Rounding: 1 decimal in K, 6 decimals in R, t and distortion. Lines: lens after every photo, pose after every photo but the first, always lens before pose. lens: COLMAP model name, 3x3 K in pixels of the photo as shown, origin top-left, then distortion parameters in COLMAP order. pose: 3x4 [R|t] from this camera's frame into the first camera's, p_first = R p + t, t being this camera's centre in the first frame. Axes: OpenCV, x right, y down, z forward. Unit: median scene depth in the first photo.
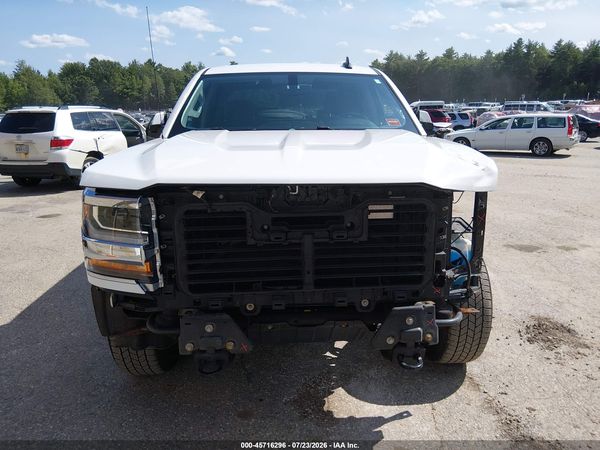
lens RADIAL K [[454.8, 0, 306.7], [0, 454.8, 222.8], [0, 0, 1]] dist [0.063944, -0.128268]
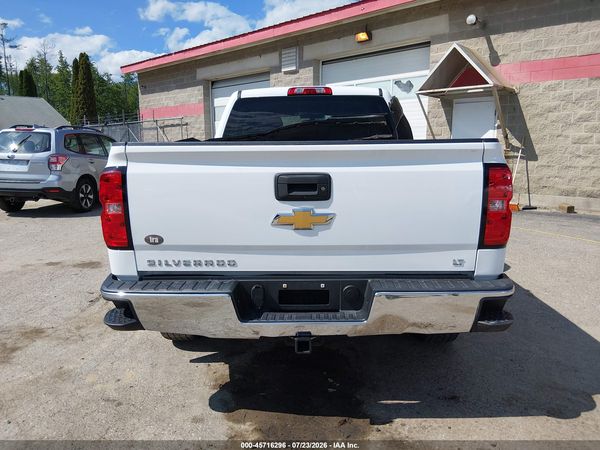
lens RADIAL K [[455.4, 0, 308.3], [0, 455.4, 225.8], [0, 0, 1]] dist [0.076488, -0.130712]
pose [[-0.996175, -0.001410, 0.087375, -0.269030], [0.033799, 0.915839, 0.400120, -1.082111], [-0.080585, 0.401542, -0.912288, 4.777439]]
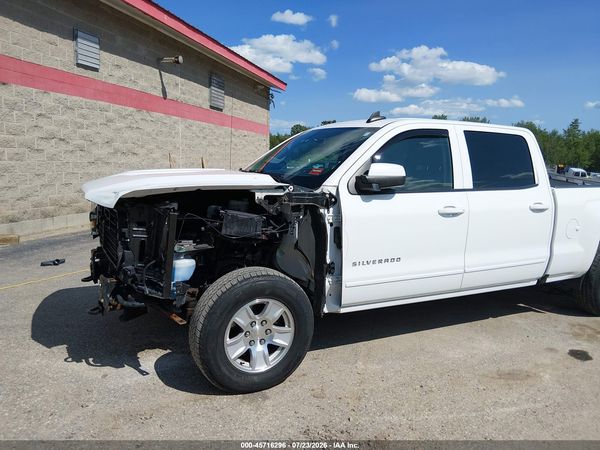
lens RADIAL K [[449.9, 0, 305.1], [0, 449.9, 226.5], [0, 0, 1]] dist [0.089074, -0.145461]
pose [[0.409693, 0.151996, -0.899471, 1.808141], [-0.252404, 0.966413, 0.048342, -0.220022], [0.876609, 0.207225, 0.434297, 0.864010]]
